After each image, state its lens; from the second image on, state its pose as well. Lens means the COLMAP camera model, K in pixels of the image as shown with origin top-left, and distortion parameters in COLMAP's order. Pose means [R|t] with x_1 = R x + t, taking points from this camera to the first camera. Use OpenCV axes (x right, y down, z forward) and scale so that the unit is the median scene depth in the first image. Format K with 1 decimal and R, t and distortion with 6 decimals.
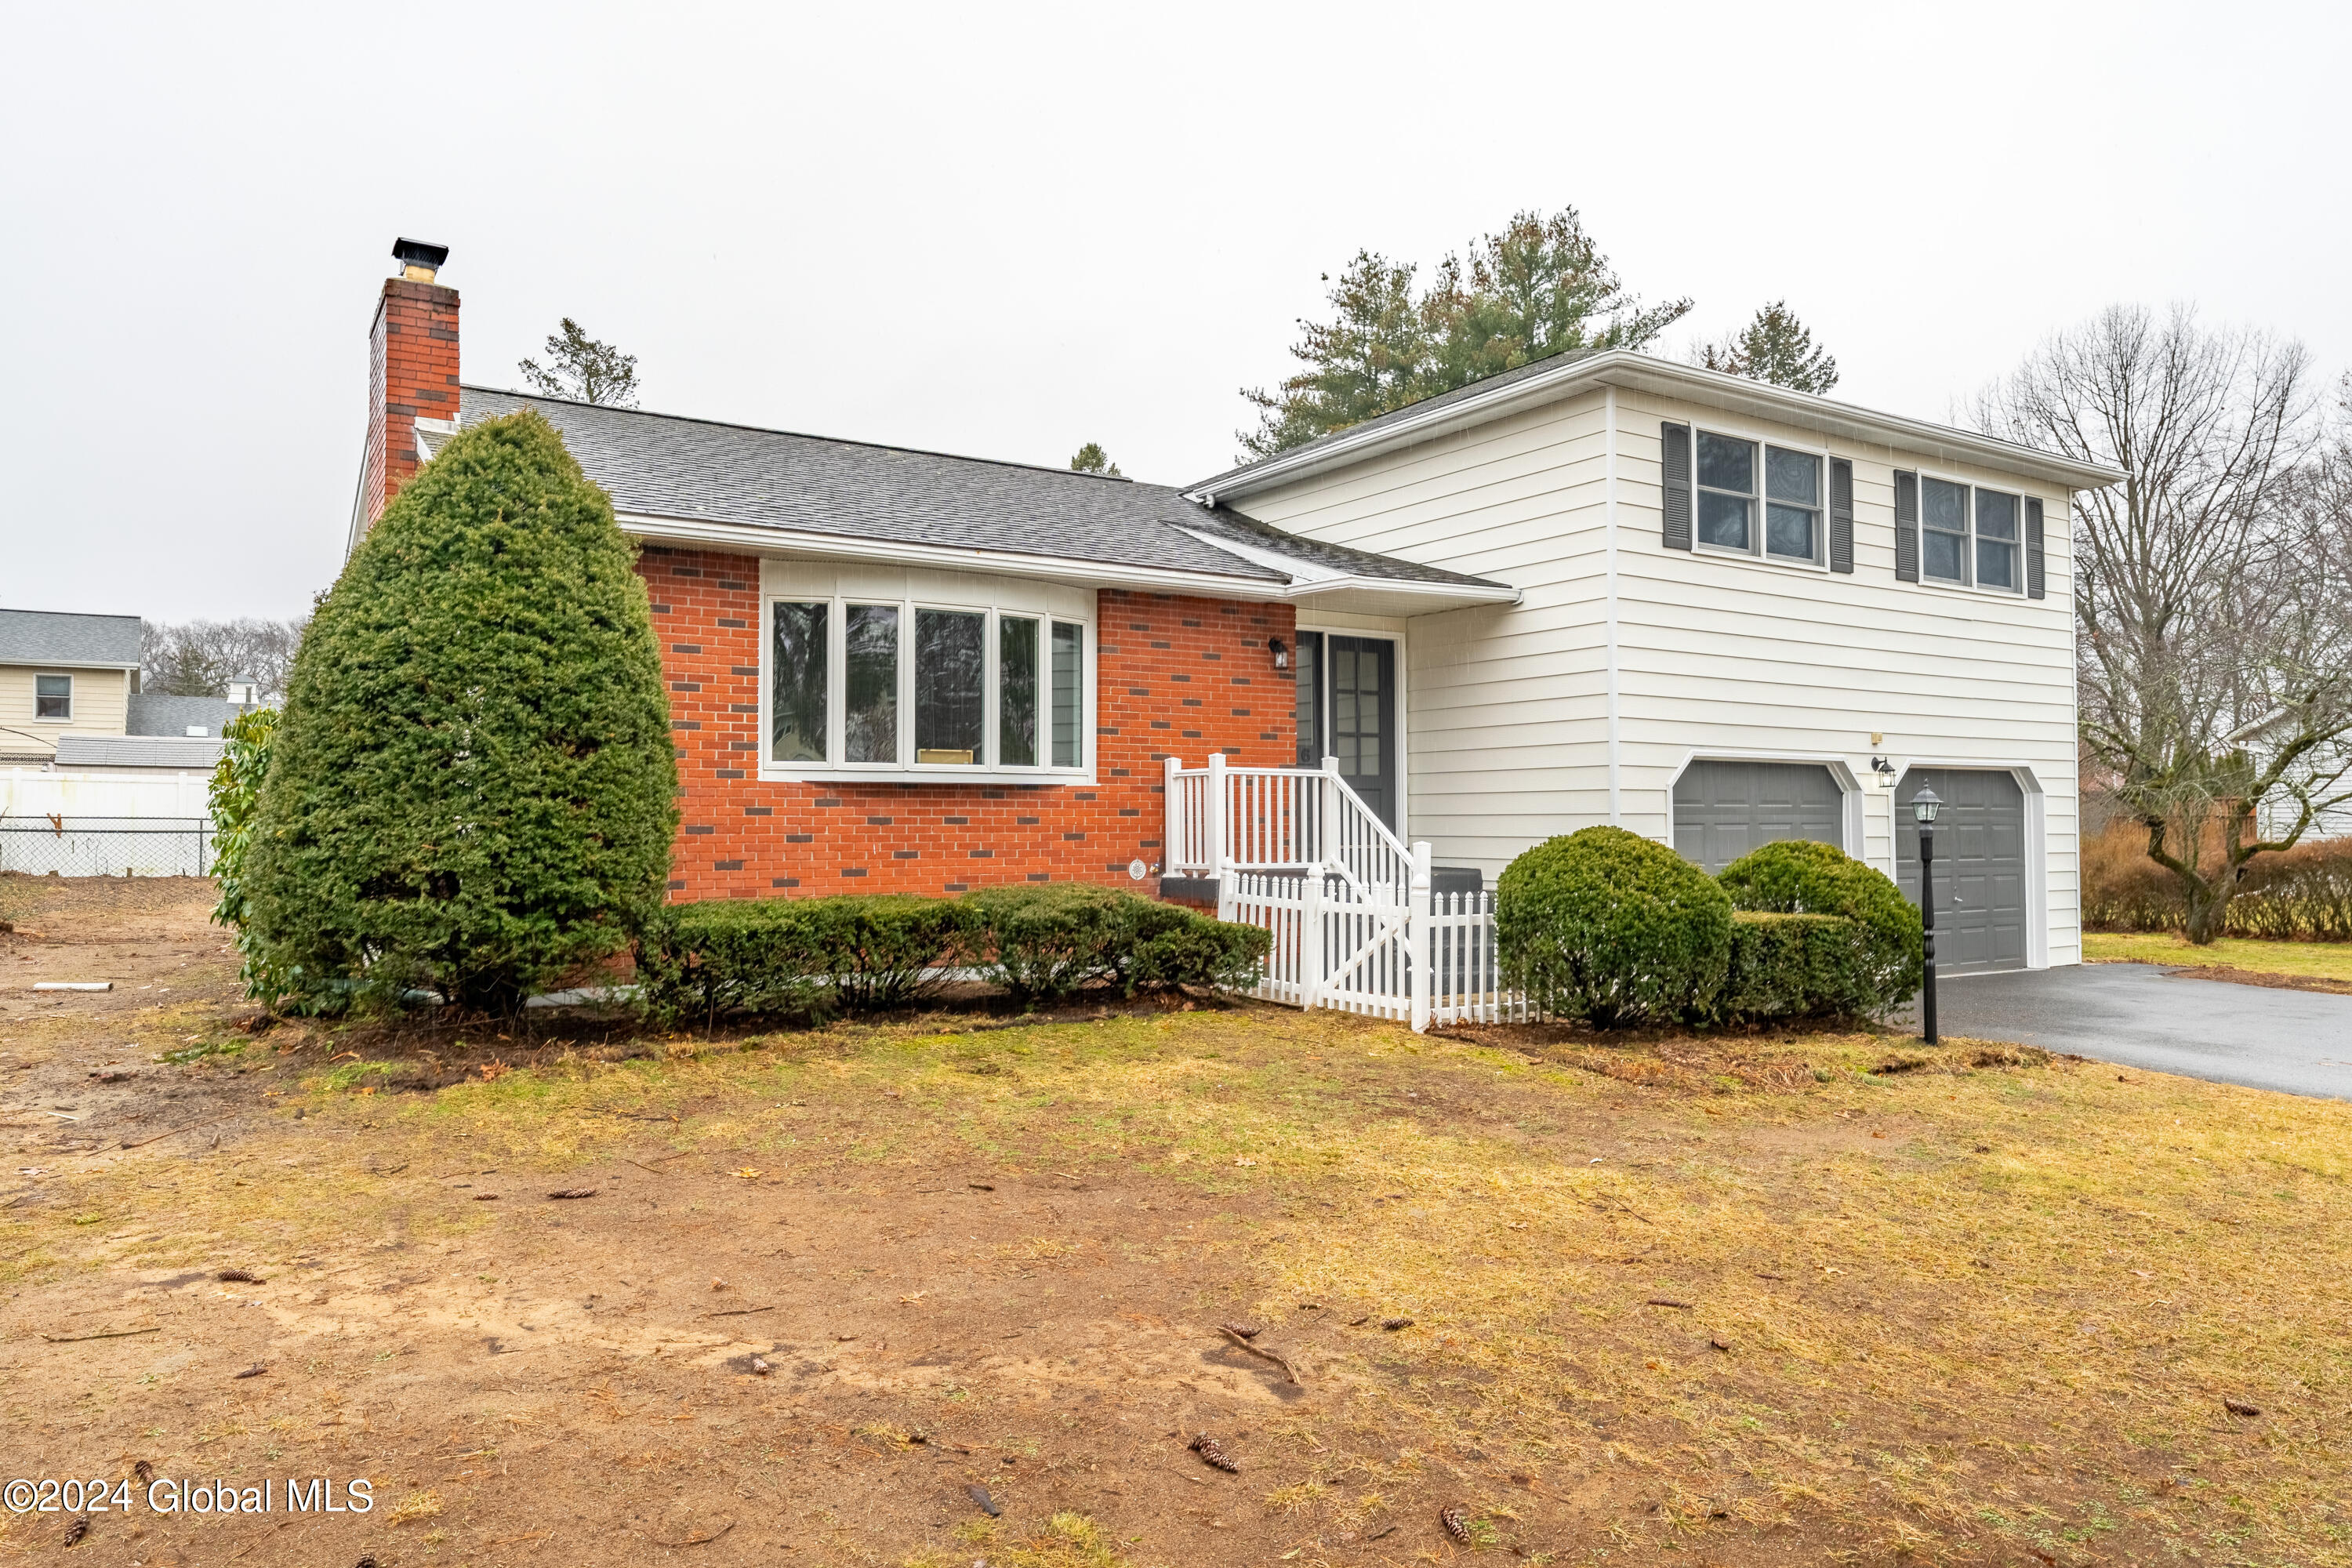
lens RADIAL K [[1471.7, 0, 1176.0], [0, 1471.7, 784.0], [0, 0, 1]] dist [-0.001031, 0.000336]
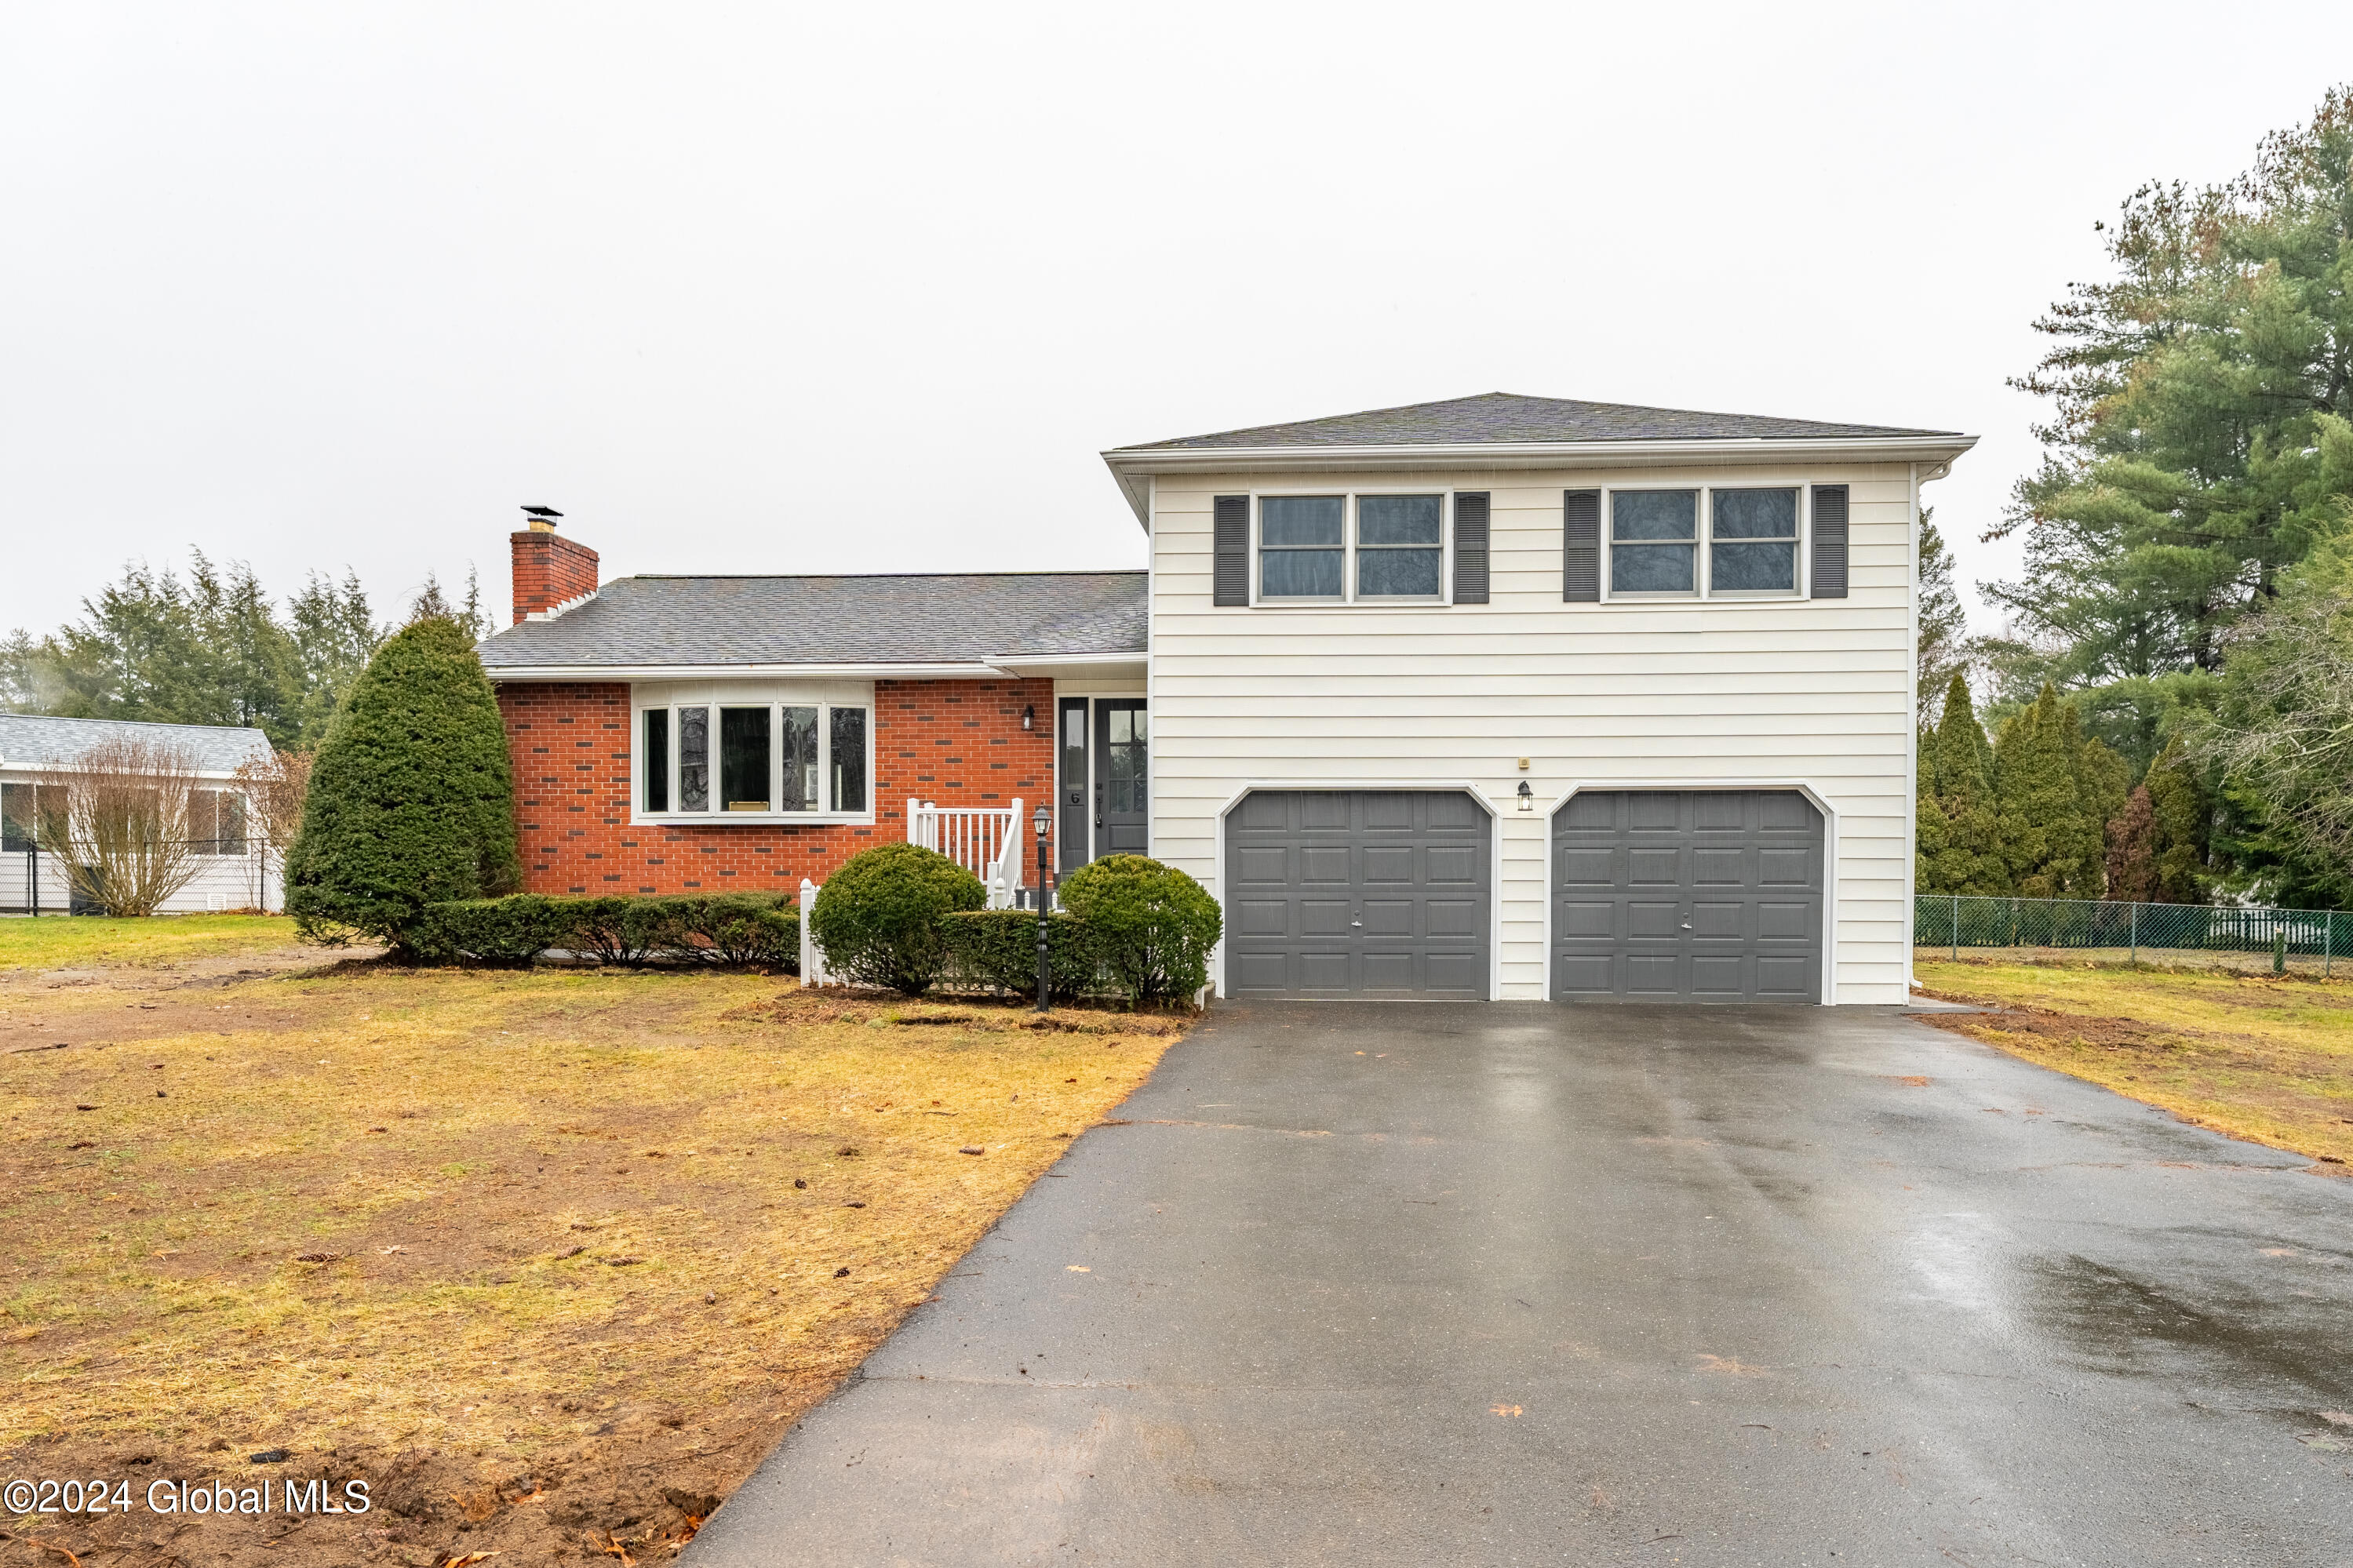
lens RADIAL K [[1433.2, 0, 1168.7], [0, 1433.2, 898.7], [0, 0, 1]] dist [0.000321, 0.002692]
pose [[0.822762, 0.008652, -0.568321, 0.930346], [0.013911, 0.999278, 0.035352, 0.026608], [0.568216, -0.036992, 0.822047, 0.051485]]
